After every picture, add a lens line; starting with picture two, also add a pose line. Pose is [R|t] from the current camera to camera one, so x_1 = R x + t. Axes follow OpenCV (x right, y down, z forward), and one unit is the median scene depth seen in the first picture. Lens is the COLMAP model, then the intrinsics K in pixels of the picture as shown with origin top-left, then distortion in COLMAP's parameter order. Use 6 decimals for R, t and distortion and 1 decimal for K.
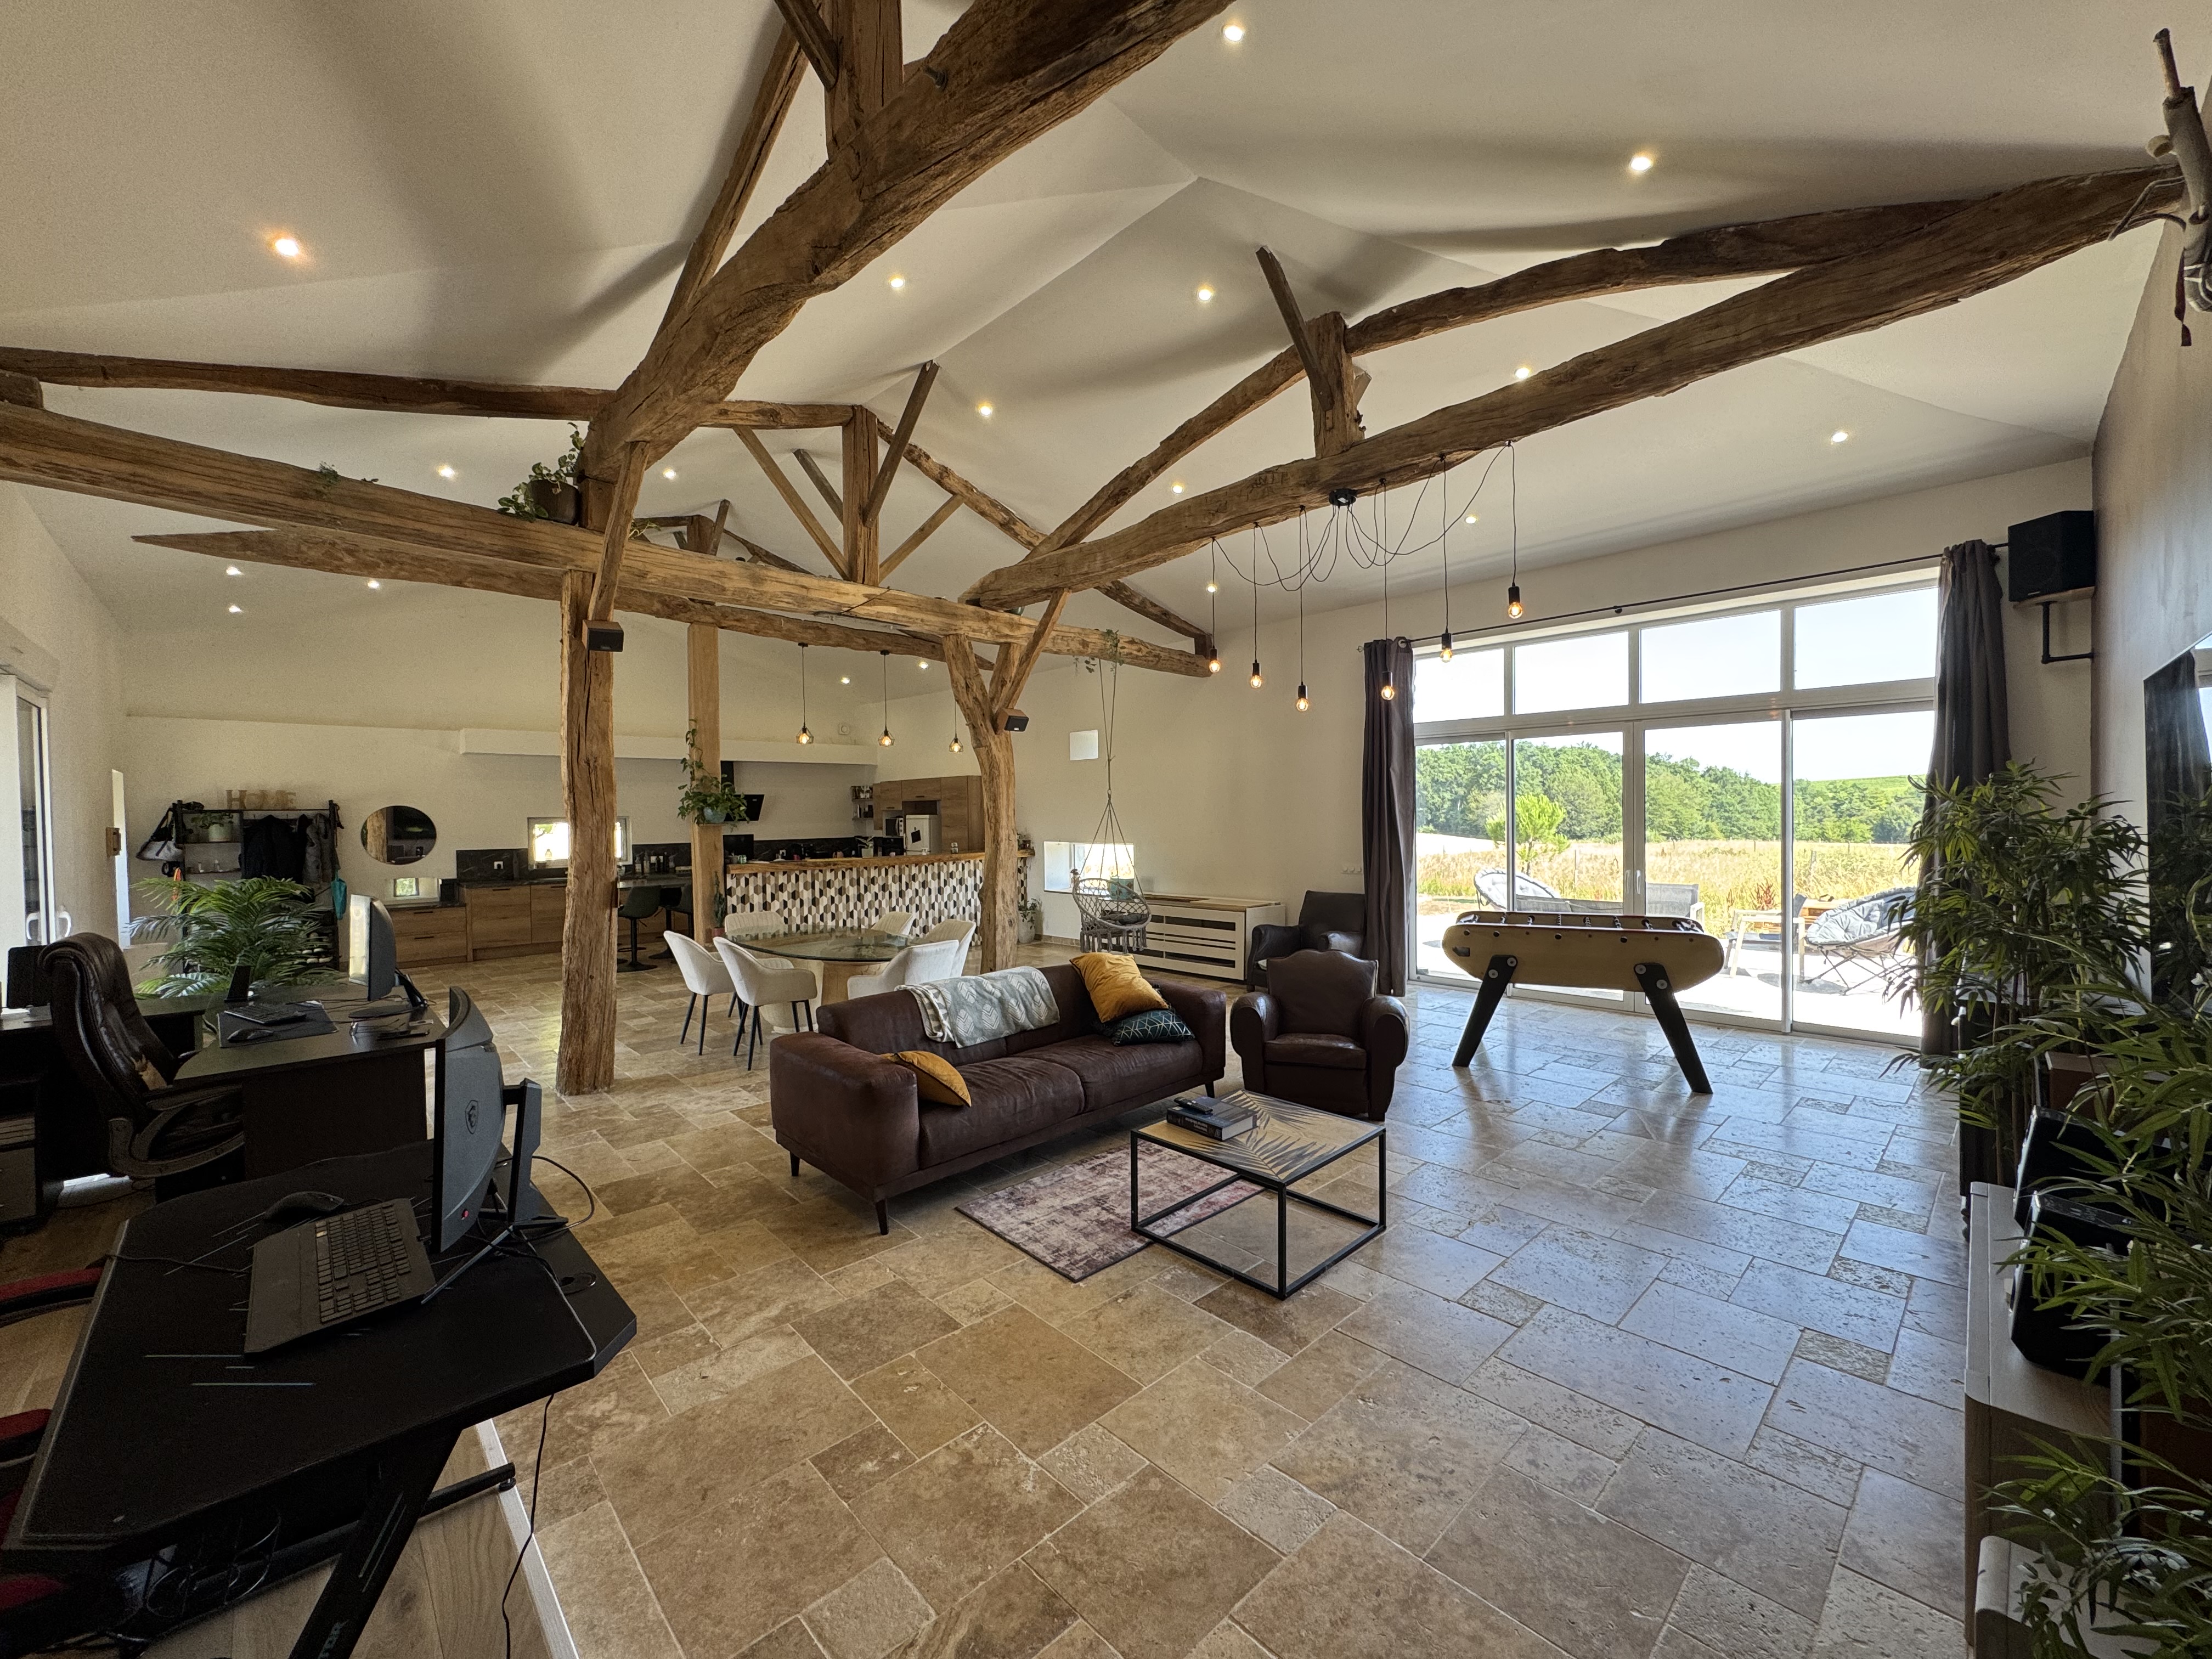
lens RADIAL K [[885.7, 0, 1103.6], [0, 885.7, 829.9], [0, 0, 1]] dist [-0.001874, -0.000006]
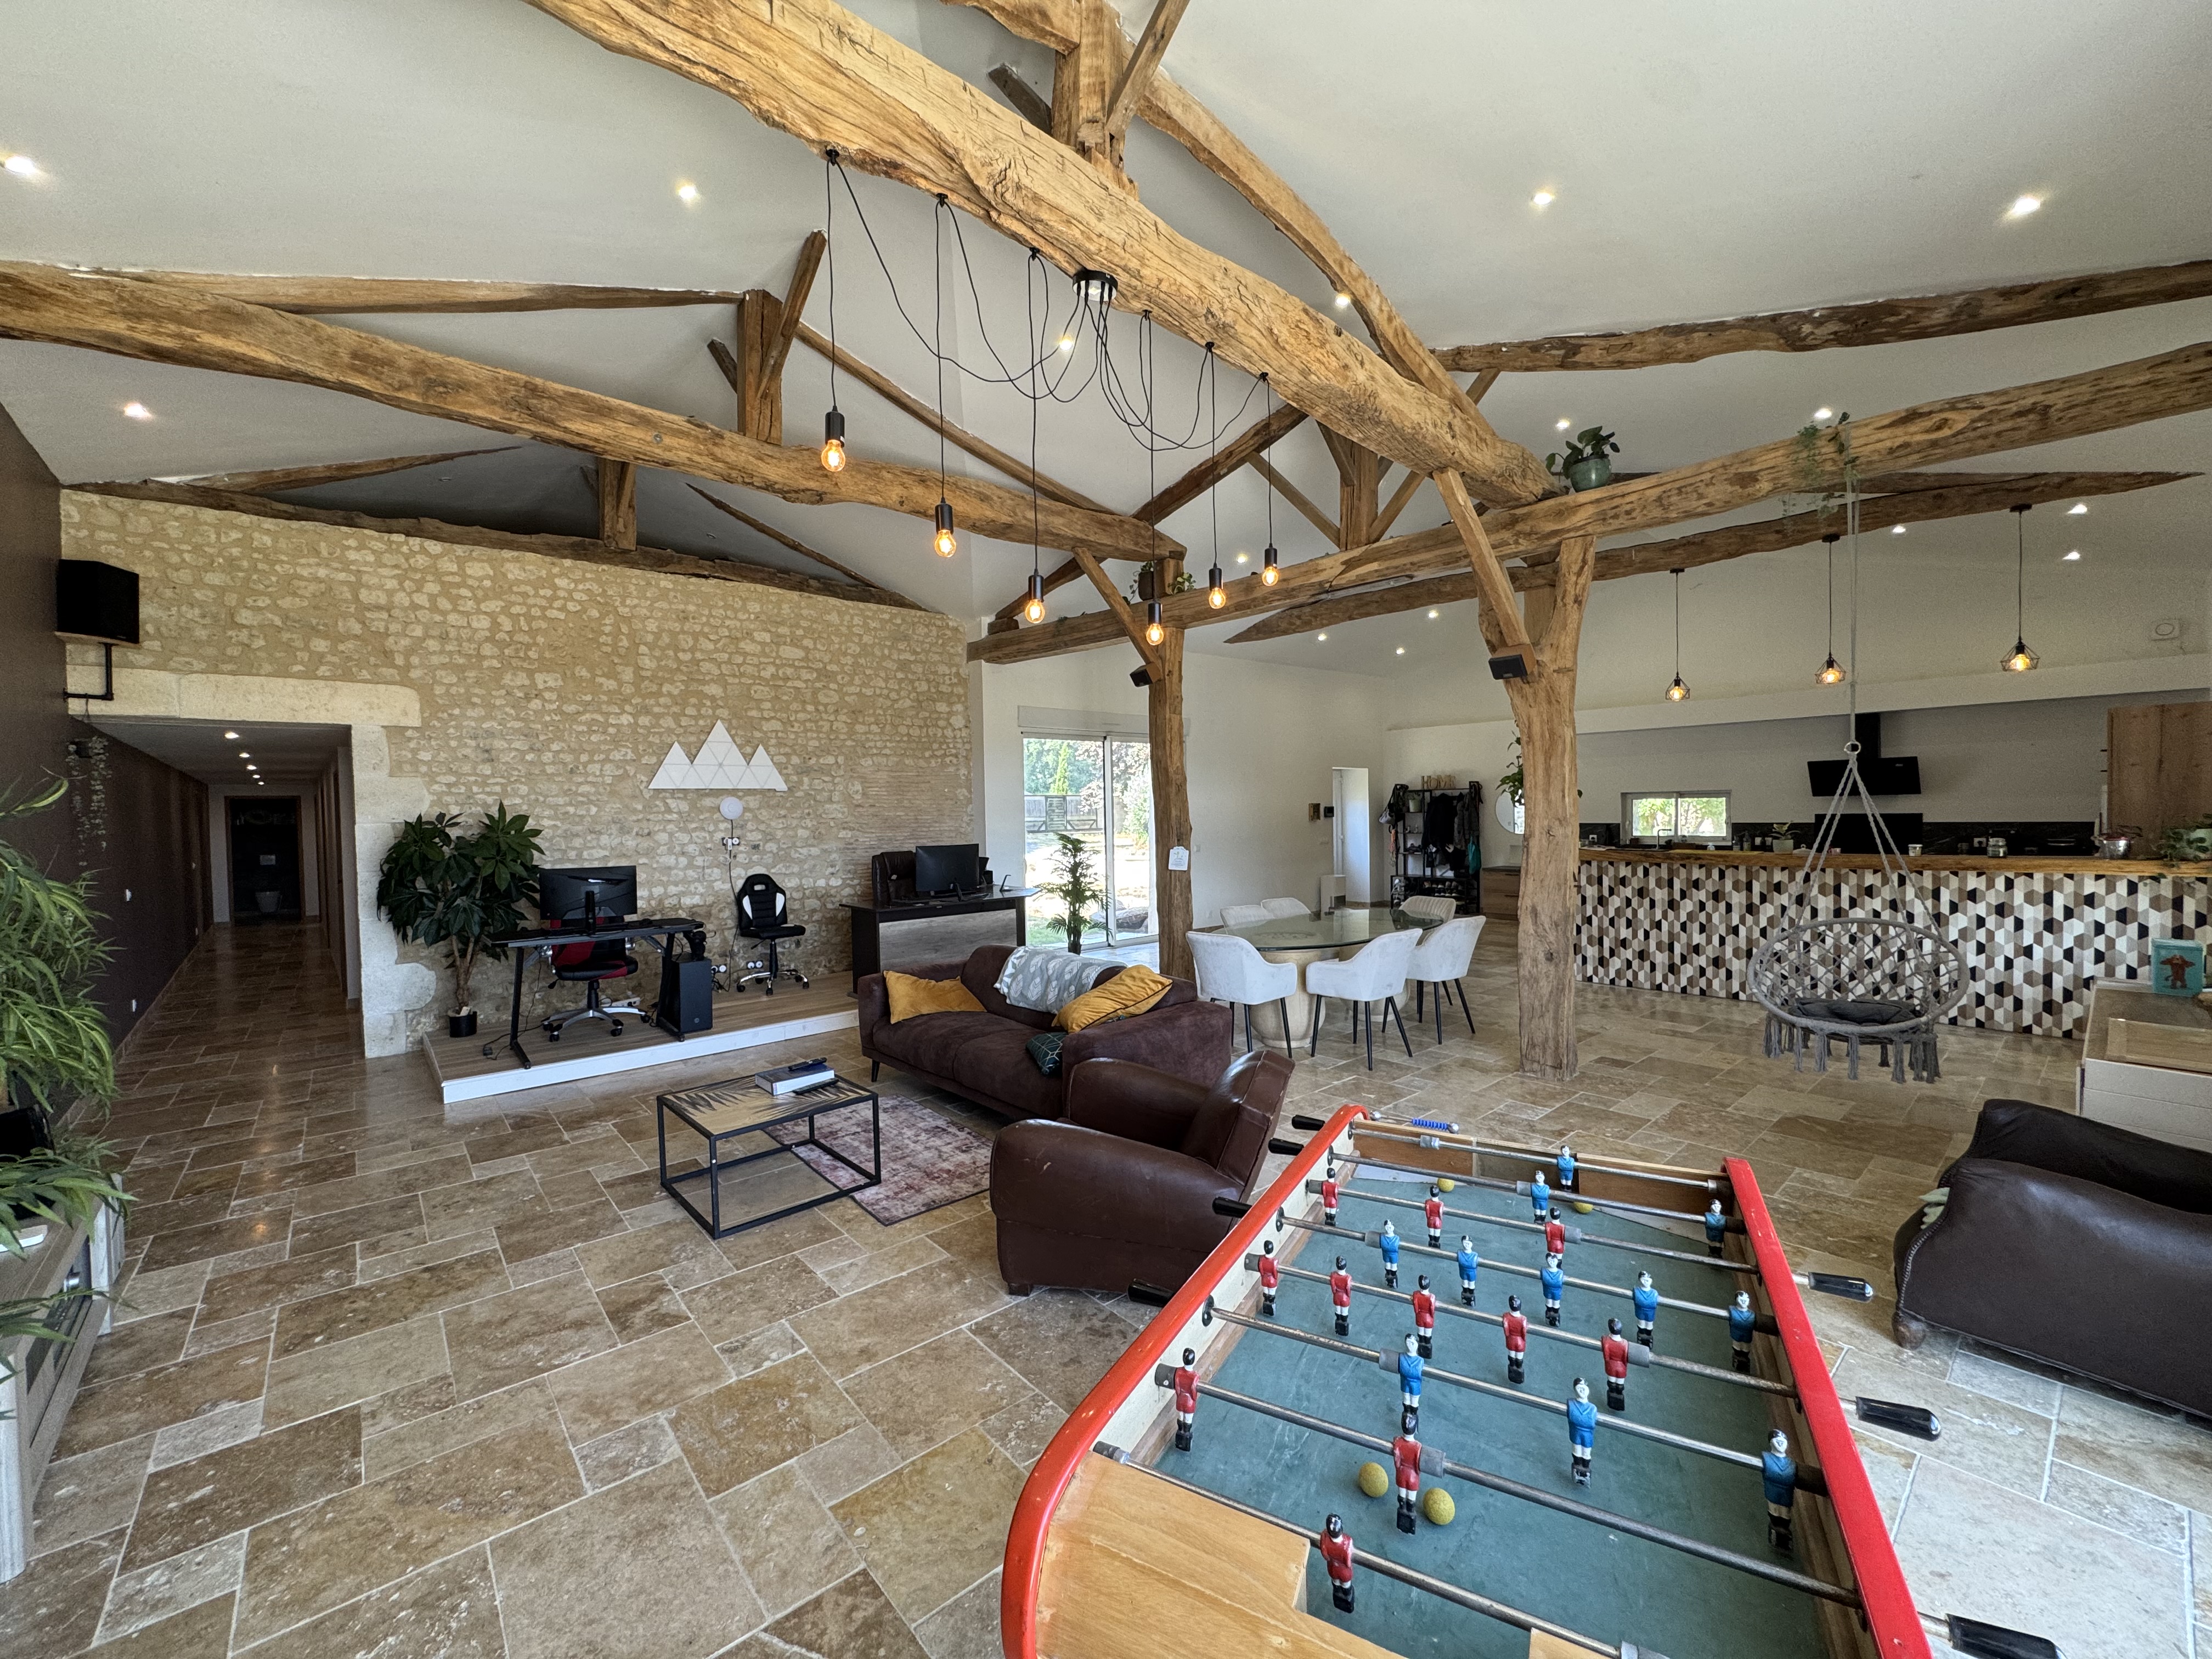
lens RADIAL K [[885.7, 0, 1102.6], [0, 885.7, 822.7], [0, 0, 1]] dist [-0.001874, -0.000006]
pose [[-0.044369, 0.032404, -0.998490, 0.462079], [0.001414, 0.999475, 0.032373, -0.015697], [0.999014, 0.000025, -0.044392, 0.537956]]
